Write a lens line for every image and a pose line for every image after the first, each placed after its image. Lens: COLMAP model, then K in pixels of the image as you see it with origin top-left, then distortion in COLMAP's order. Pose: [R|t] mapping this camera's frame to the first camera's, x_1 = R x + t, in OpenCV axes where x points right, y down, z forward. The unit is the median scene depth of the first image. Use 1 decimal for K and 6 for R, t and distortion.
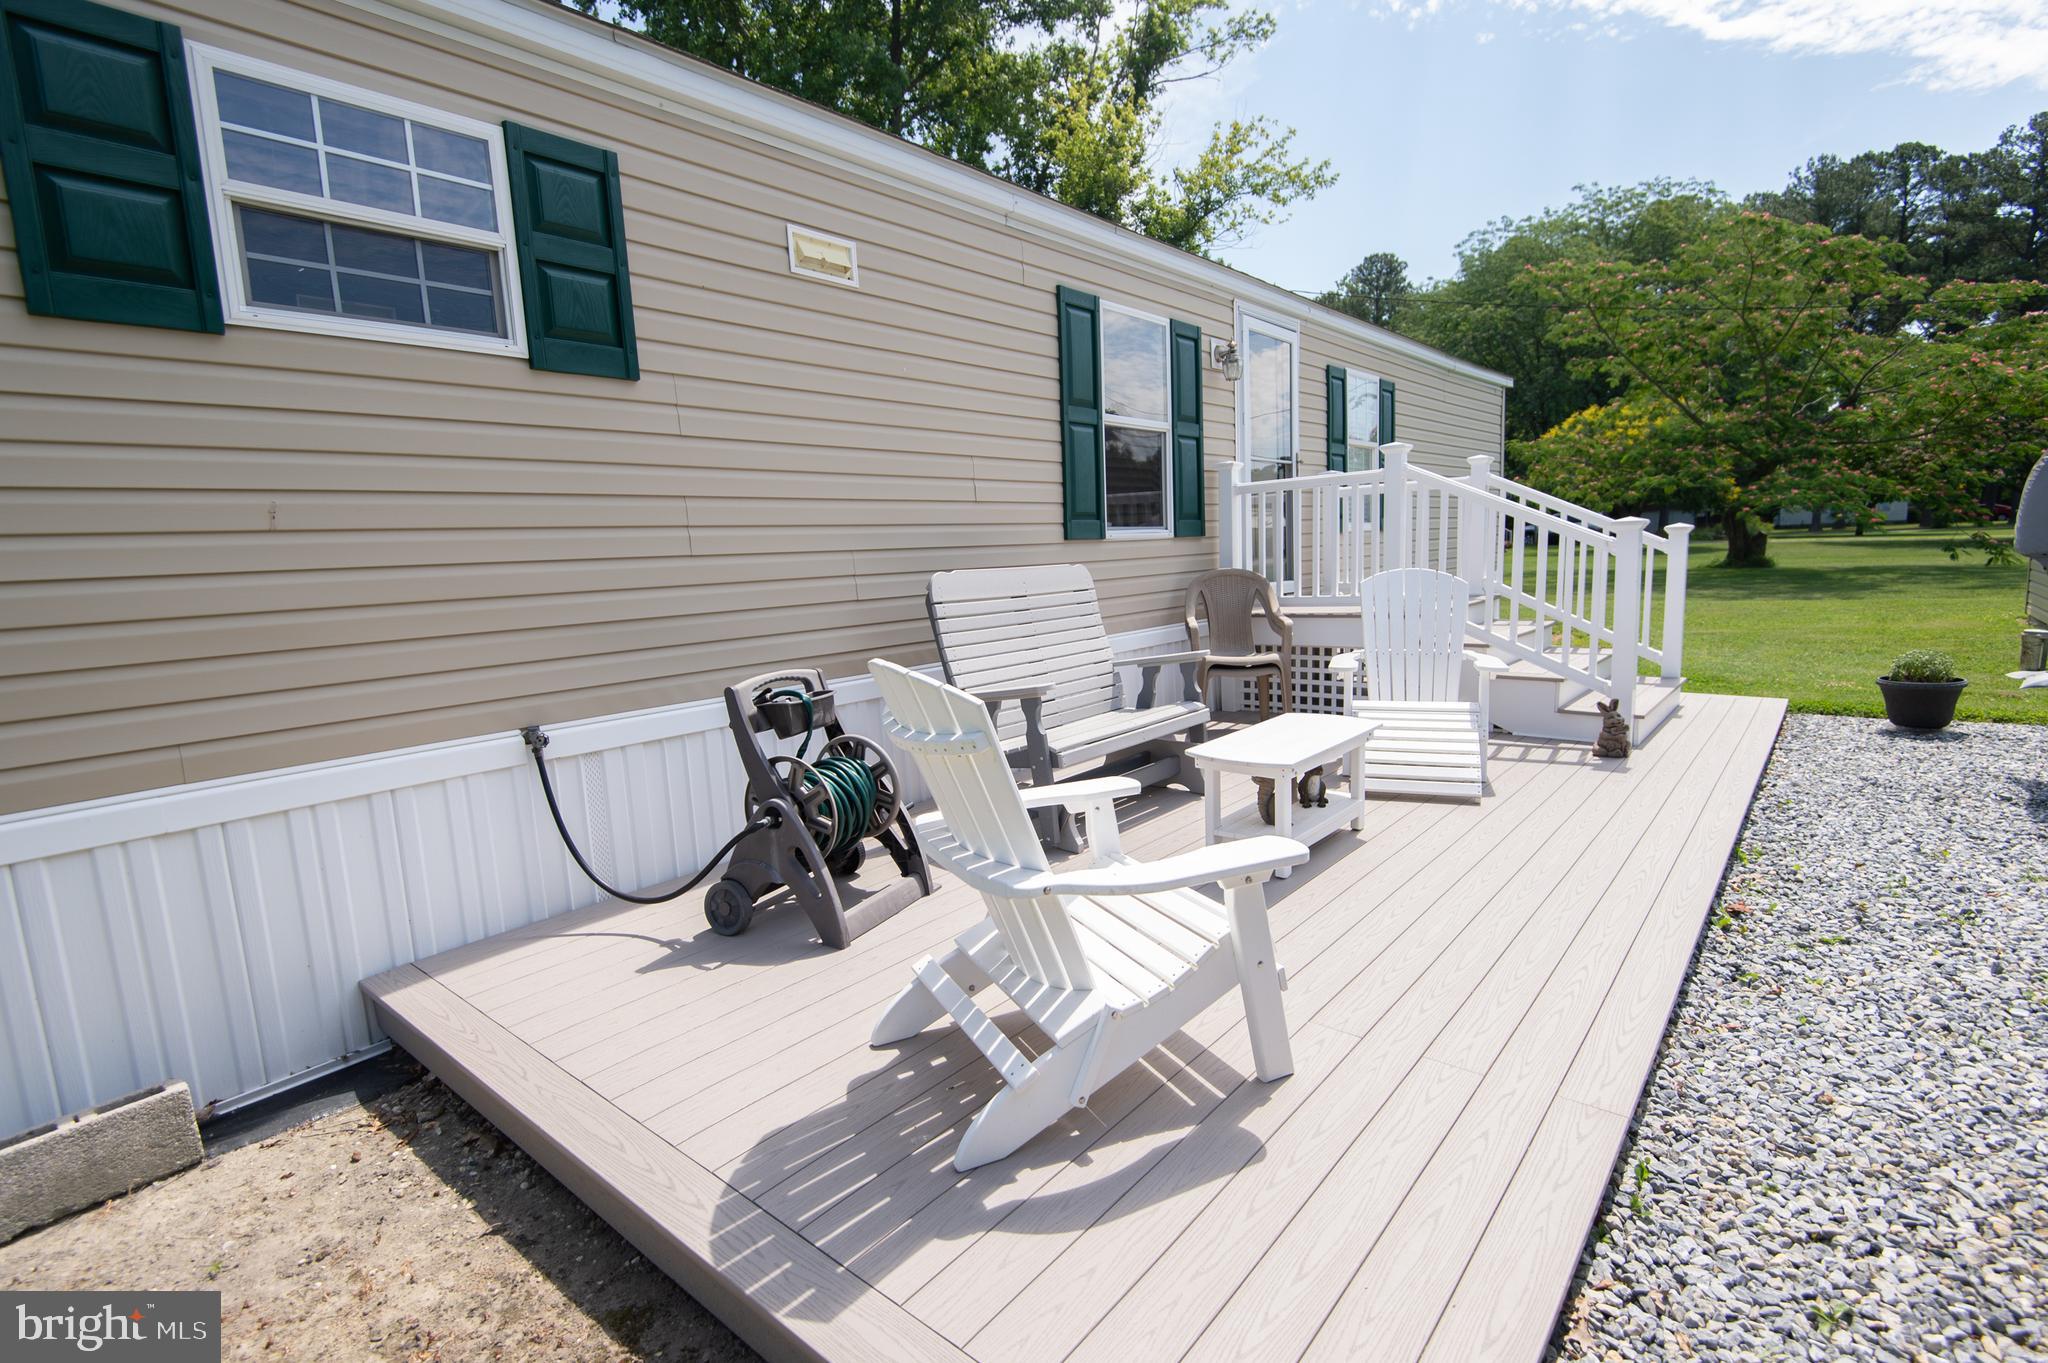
lens RADIAL K [[934.2, 0, 1038.0], [0, 934.2, 676.9], [0, 0, 1]] dist [0.040547, -0.026125]
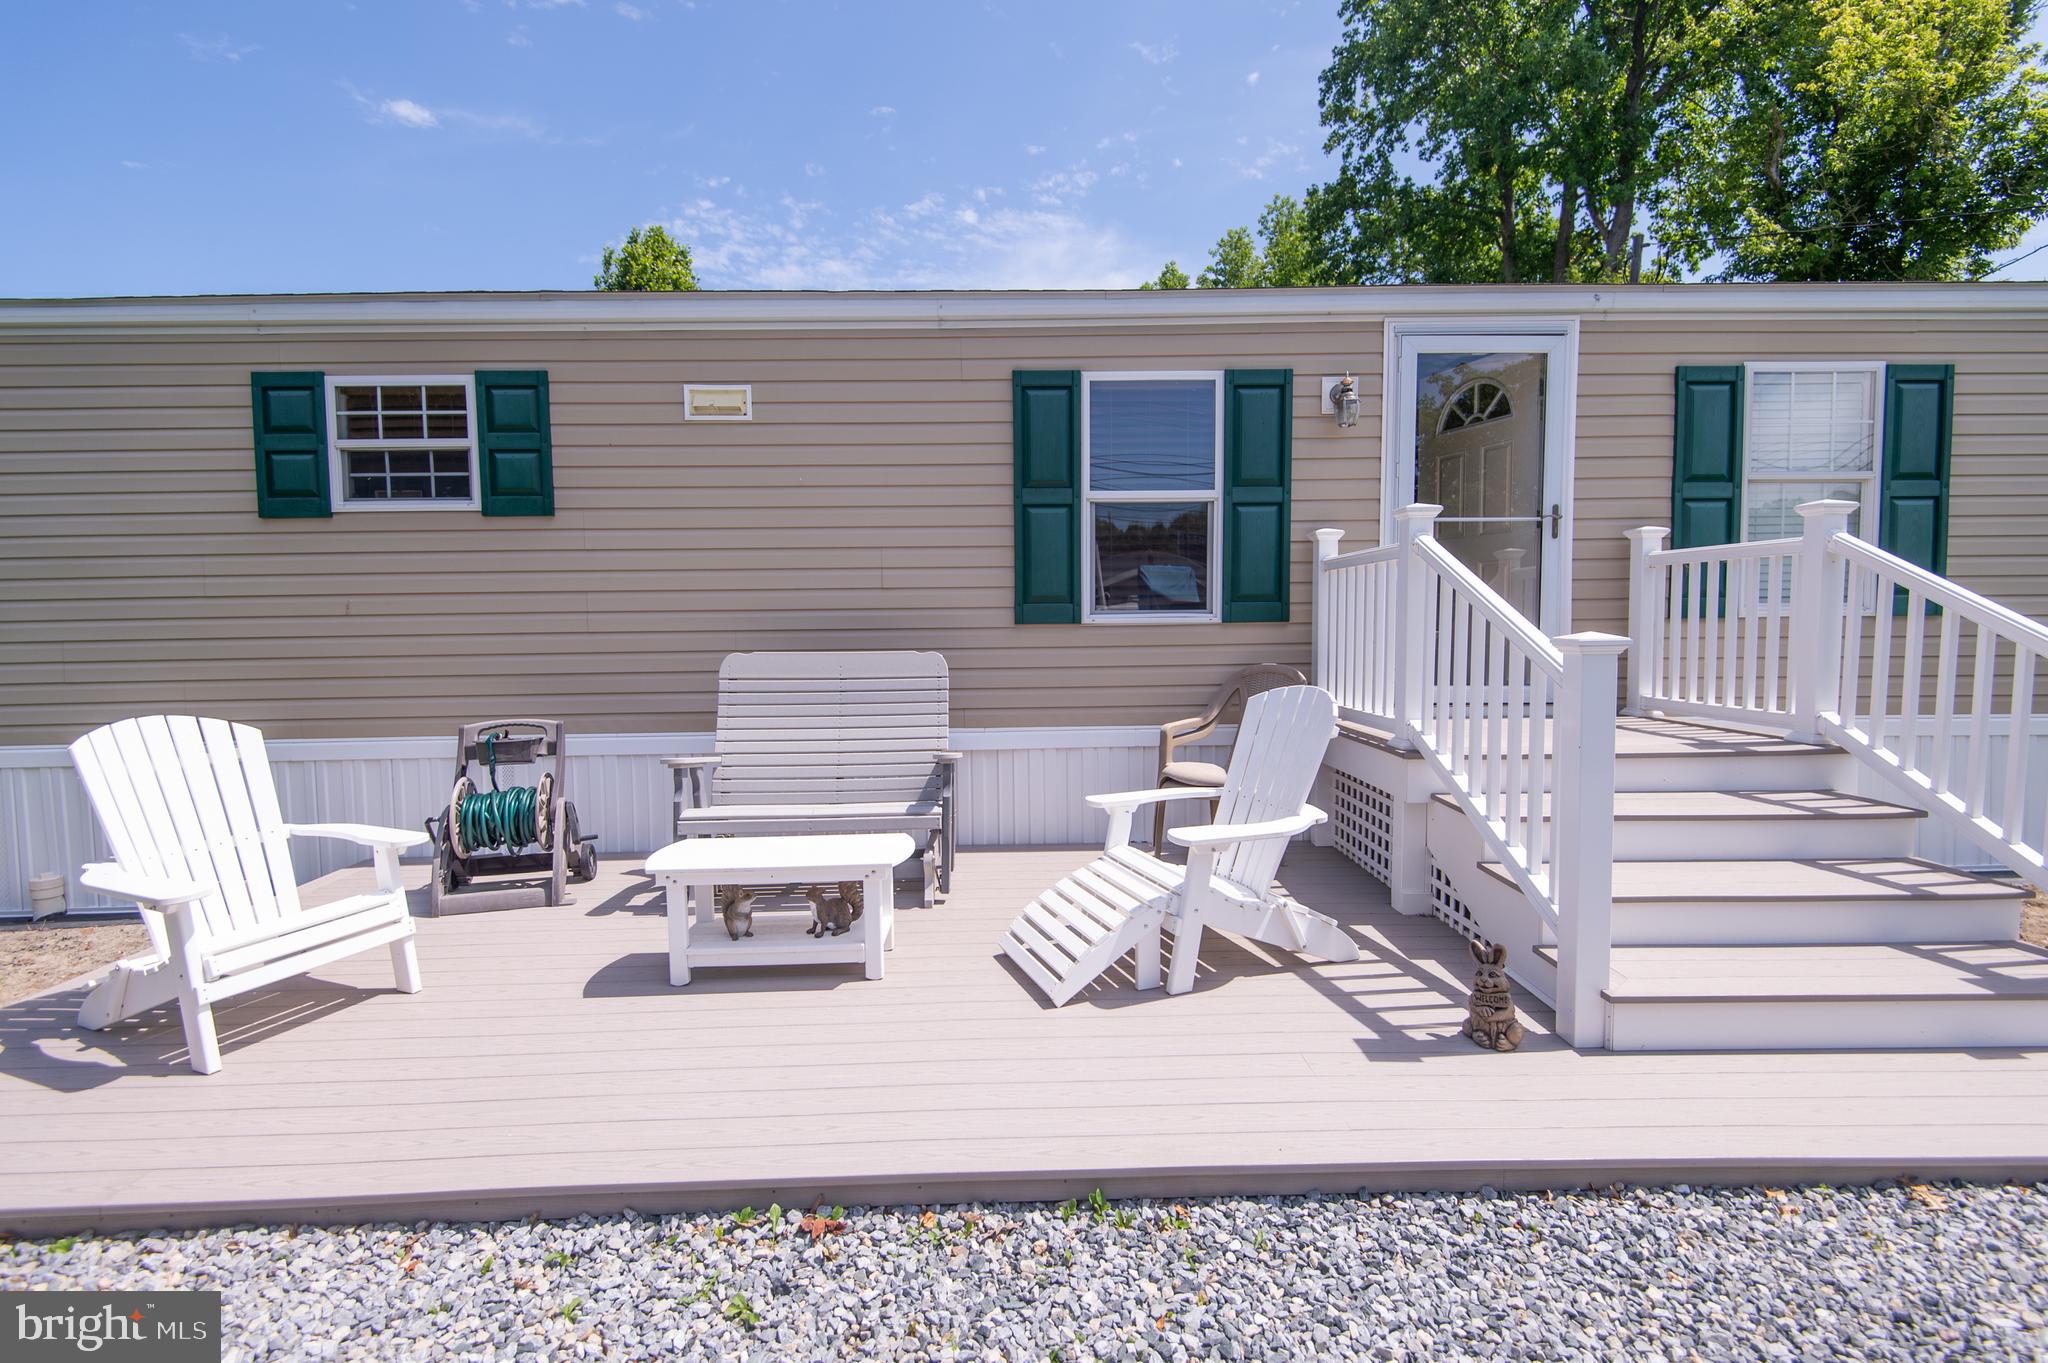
lens RADIAL K [[934.2, 0, 1038.0], [0, 934.2, 676.9], [0, 0, 1]] dist [0.040547, -0.026125]
pose [[0.670201, 0.095735, -0.735979, 1.236030], [-0.116874, 0.992887, 0.022724, -0.186918], [0.732919, 0.070787, 0.676623, 0.575881]]
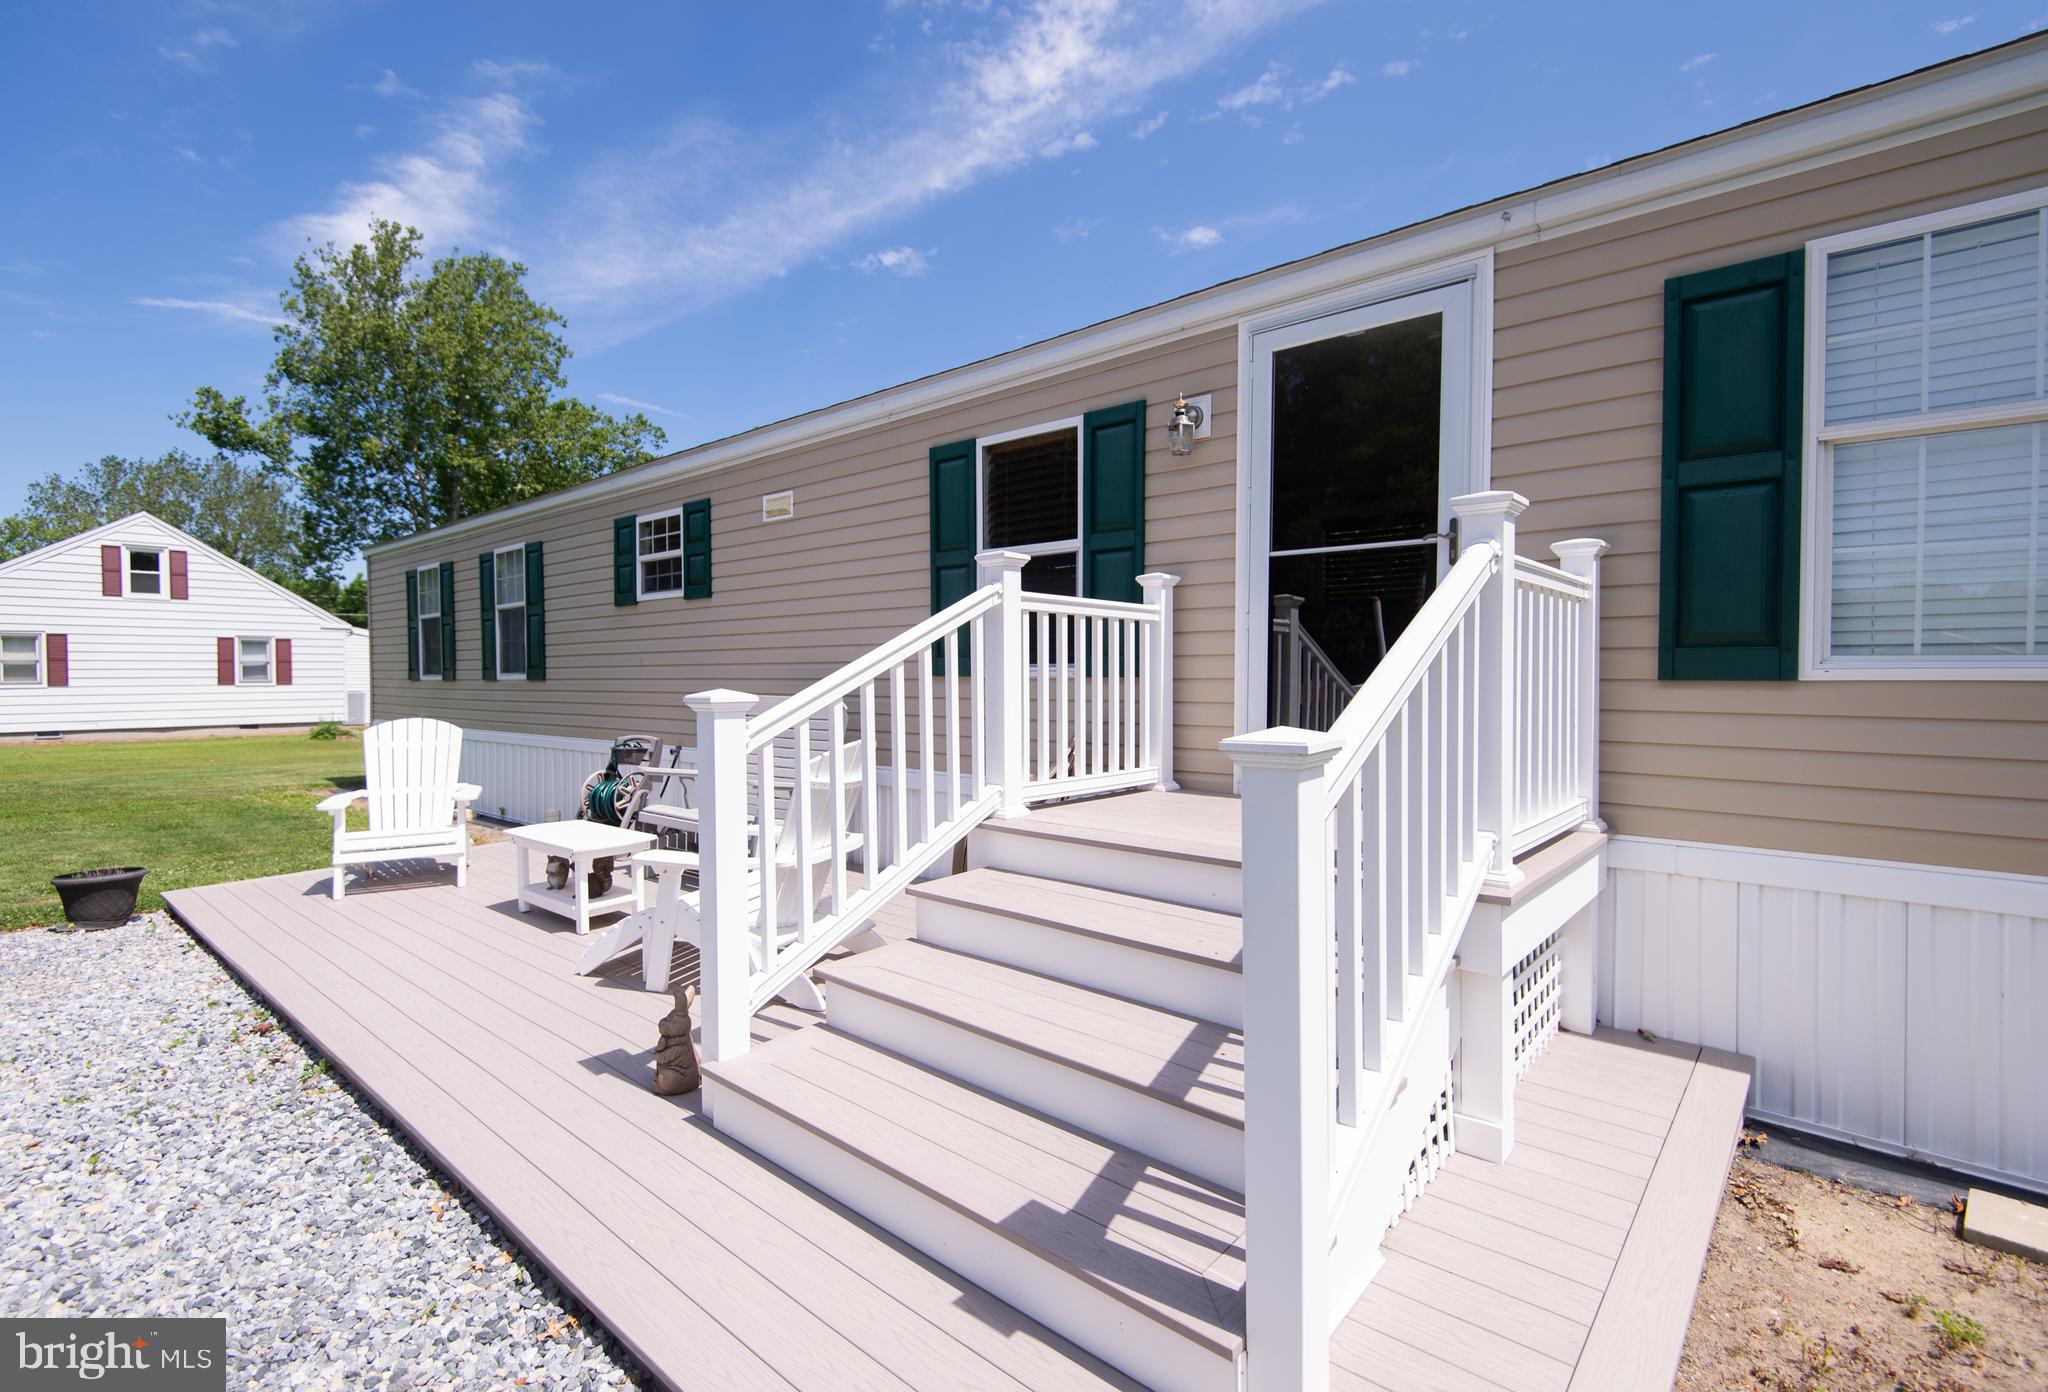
lens RADIAL K [[942.8, 0, 1024.0], [0, 942.8, 696.0], [0, 0, 1]] dist [0.025311, -0.000194]
pose [[-0.010025, 0.088608, -0.996016, 1.778631], [-0.113779, 0.989496, 0.089174, -0.370679], [0.993455, 0.114220, 0.000162, 1.763224]]
